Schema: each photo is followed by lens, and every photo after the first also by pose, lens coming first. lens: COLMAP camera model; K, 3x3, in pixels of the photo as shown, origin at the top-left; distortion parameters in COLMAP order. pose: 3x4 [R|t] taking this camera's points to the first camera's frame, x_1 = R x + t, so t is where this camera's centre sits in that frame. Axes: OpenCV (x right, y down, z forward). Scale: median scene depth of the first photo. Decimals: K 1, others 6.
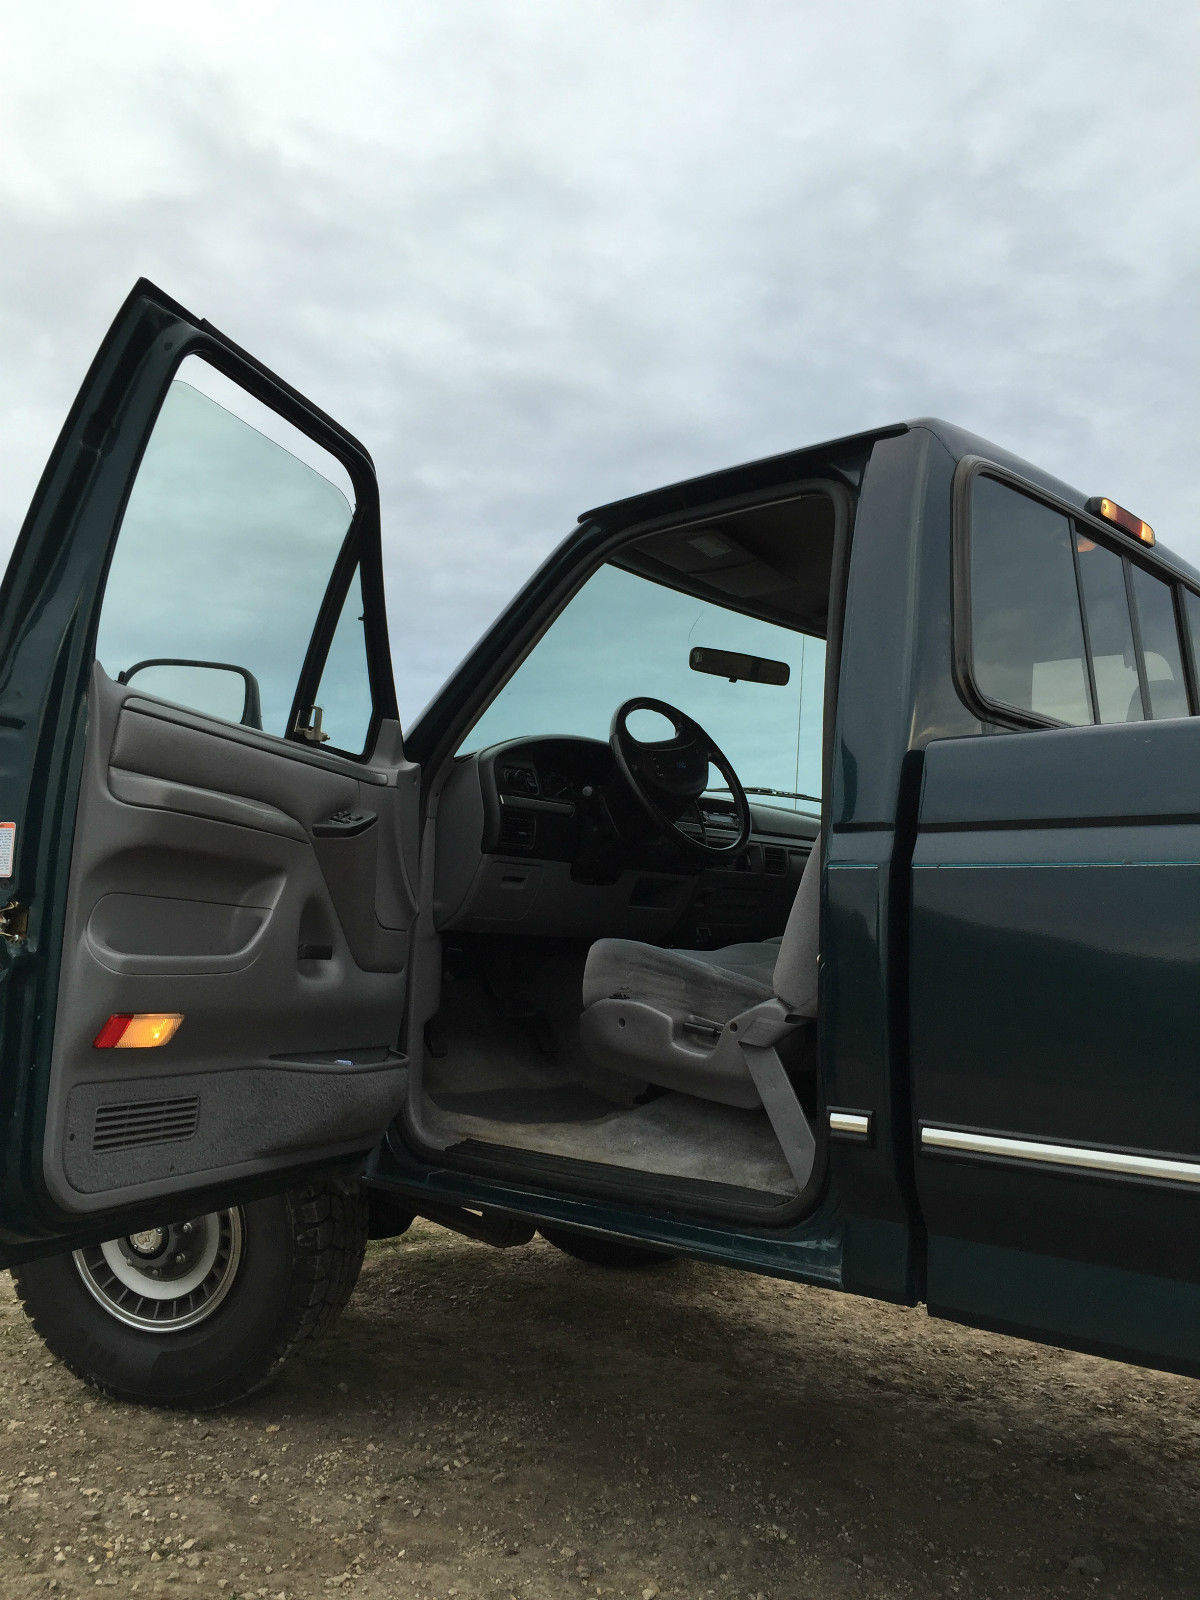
lens RADIAL K [[1390.5, 0, 602.4], [0, 1390.5, 805.2], [0, 0, 1]] dist [0.009603, -0.008513]
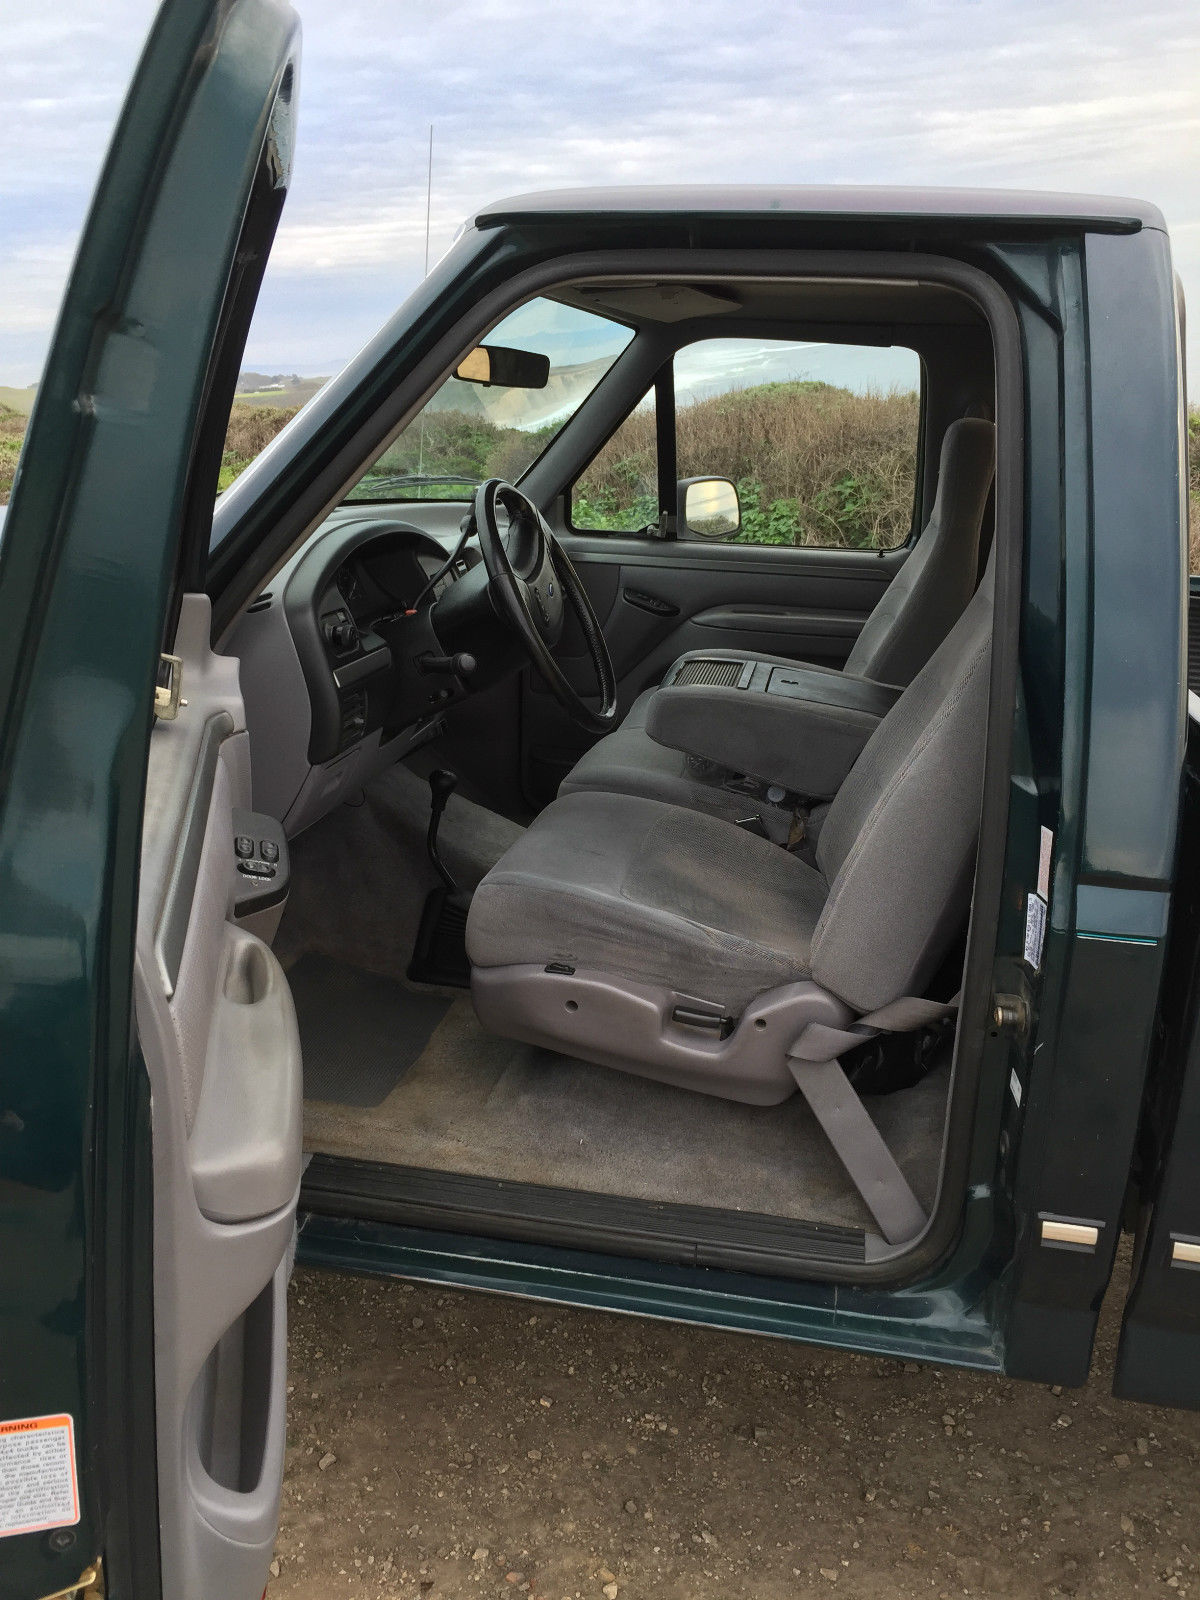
lens RADIAL K [[1390.5, 0, 602.4], [0, 1390.5, 805.2], [0, 0, 1]] dist [0.009603, -0.008513]
pose [[0.849104, -0.145922, 0.507670, -0.332482], [-0.073603, 0.919026, 0.387265, -0.228487], [-0.523073, -0.366194, 0.769608, 0.472142]]
